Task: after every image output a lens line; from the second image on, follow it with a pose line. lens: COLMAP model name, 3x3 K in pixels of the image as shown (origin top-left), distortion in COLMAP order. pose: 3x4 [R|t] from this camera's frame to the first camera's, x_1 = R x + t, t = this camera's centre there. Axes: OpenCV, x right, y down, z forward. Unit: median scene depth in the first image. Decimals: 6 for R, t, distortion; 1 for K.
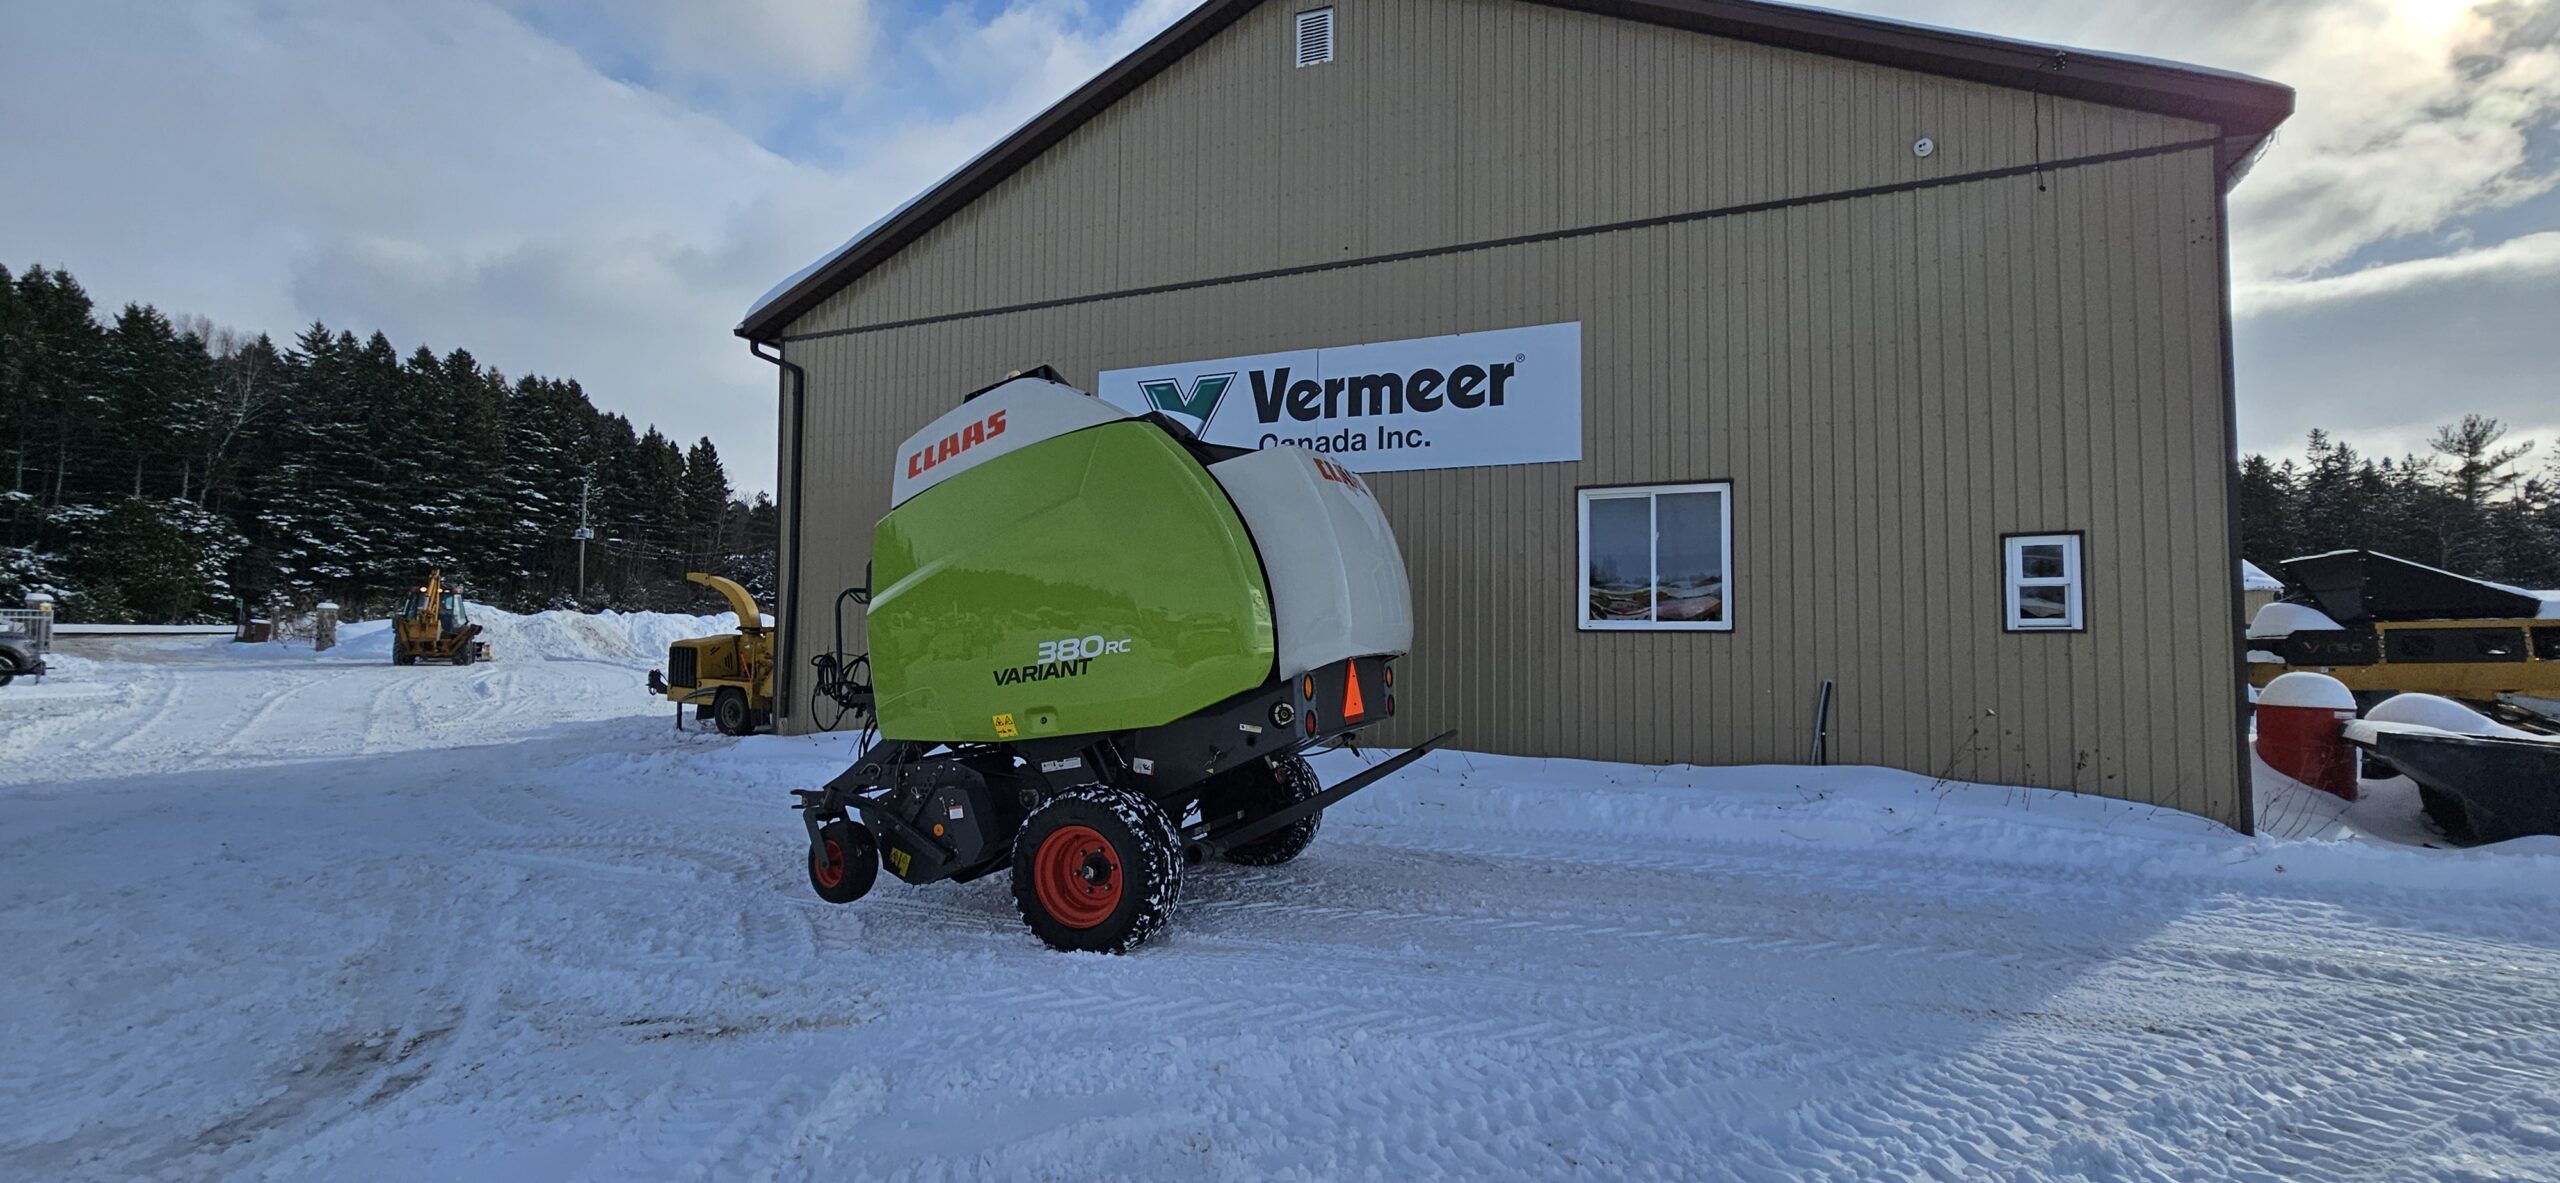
lens RADIAL K [[1046.3, 0, 1297.6], [0, 1046.3, 591.4], [0, 0, 1]] dist [-0.003508, 0.002012]
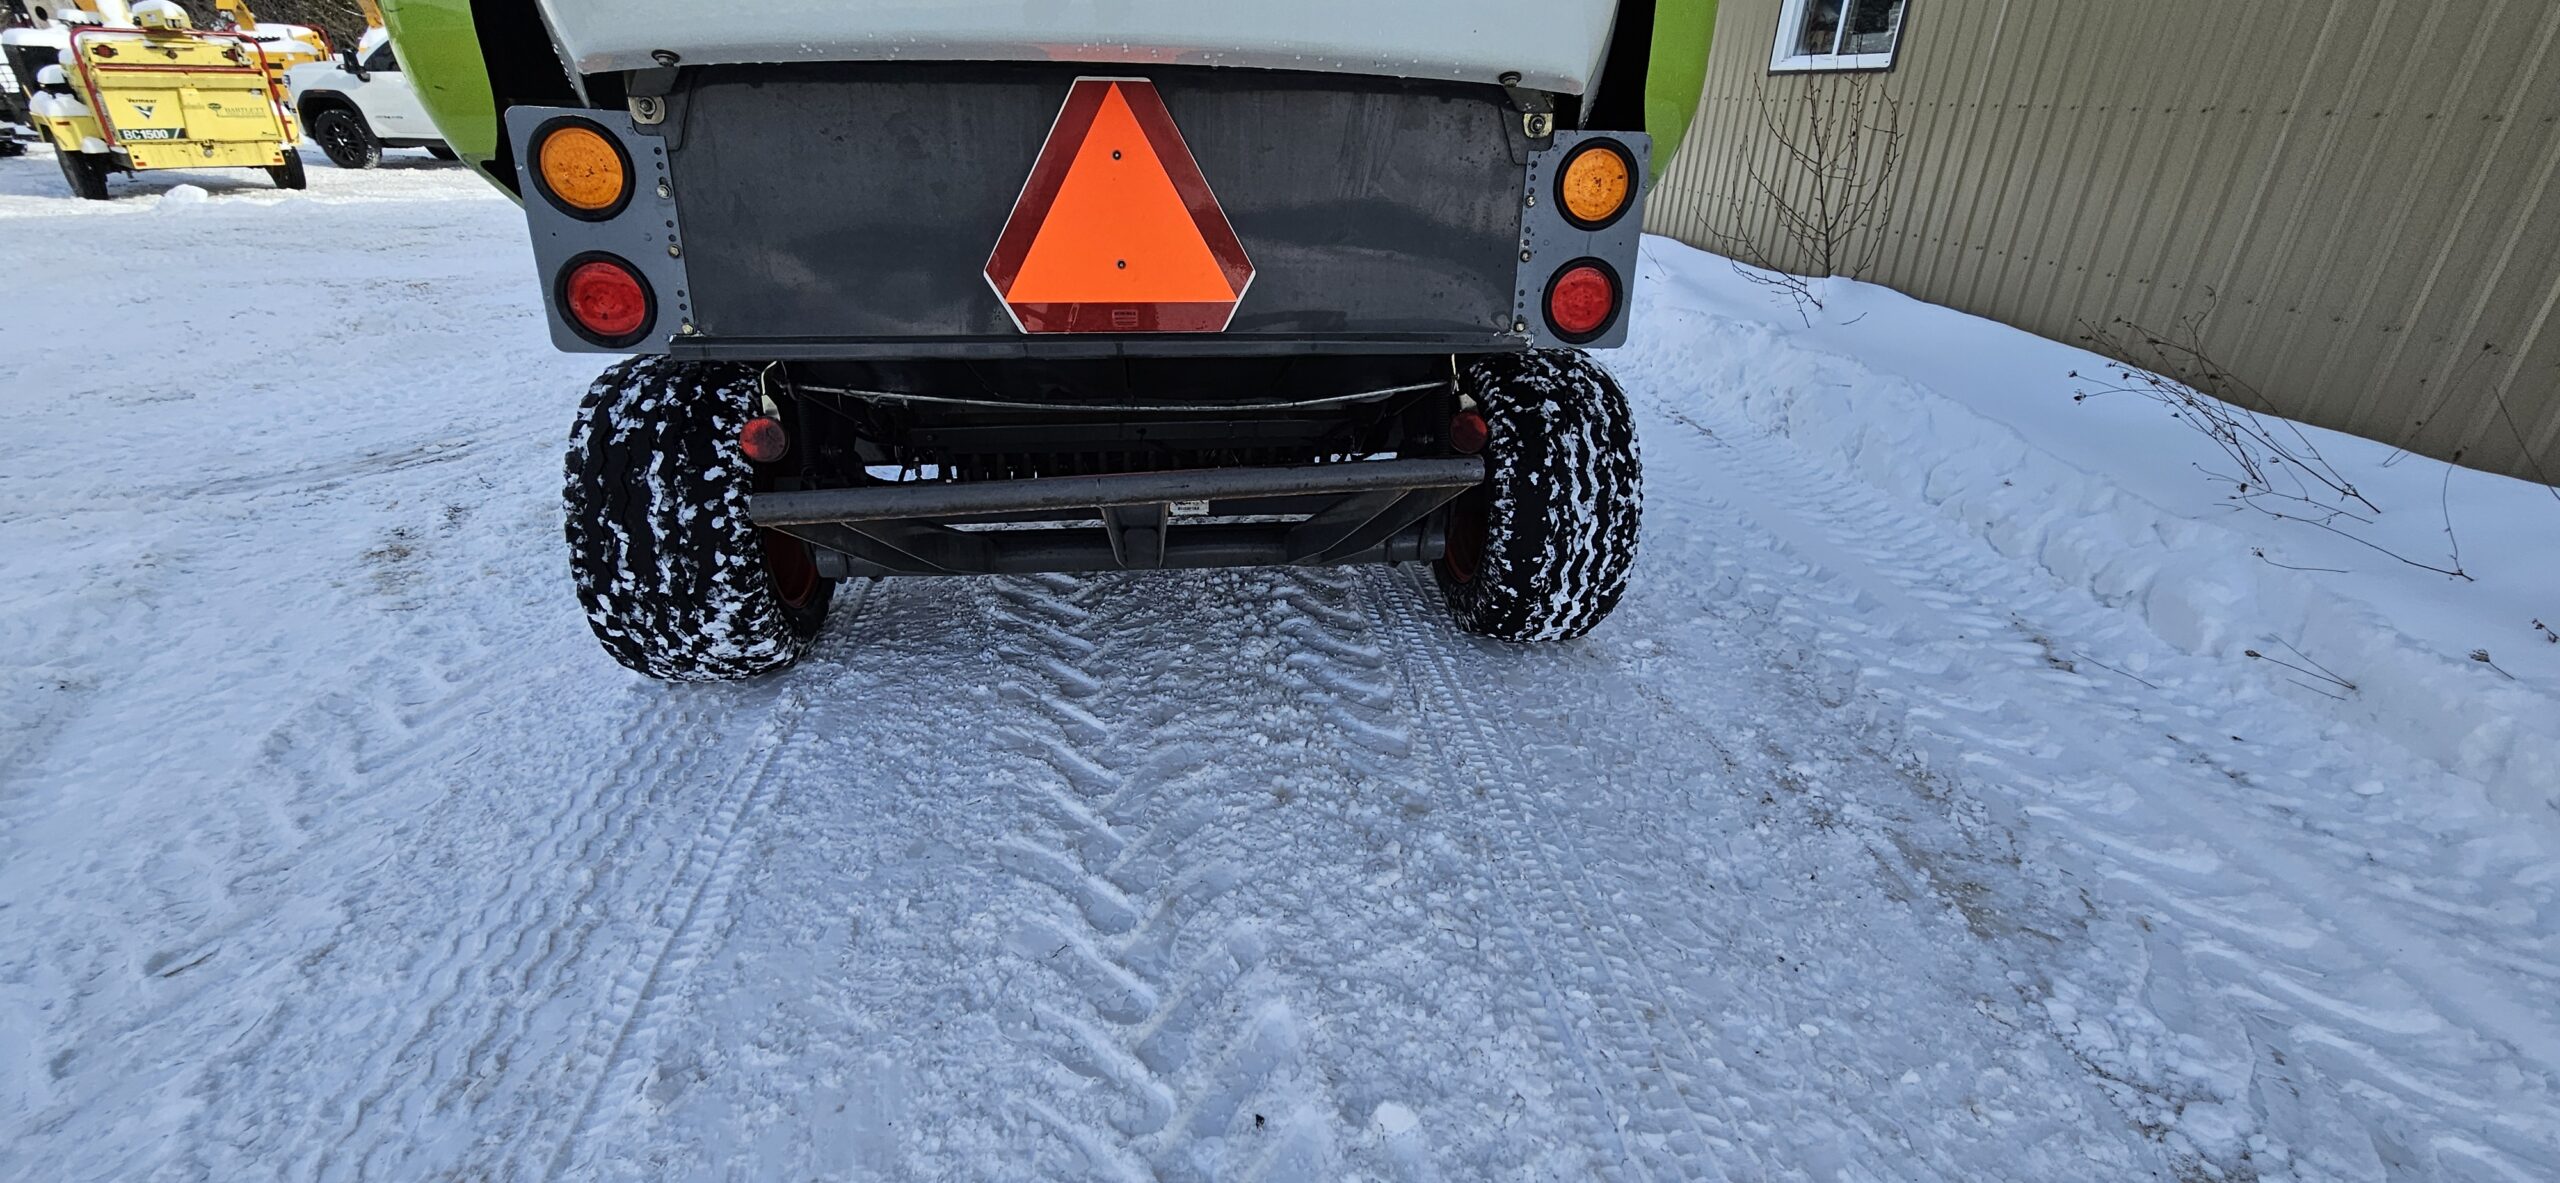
lens RADIAL K [[1046.3, 0, 1283.0], [0, 1046.3, 591.2], [0, 0, 1]] dist [-0.003508, 0.002012]
pose [[0.462490, 0.388202, -0.797121, 0.197964], [0.016918, 0.895024, 0.445697, 0.039068], [0.886463, -0.219616, 0.407372, 0.555426]]
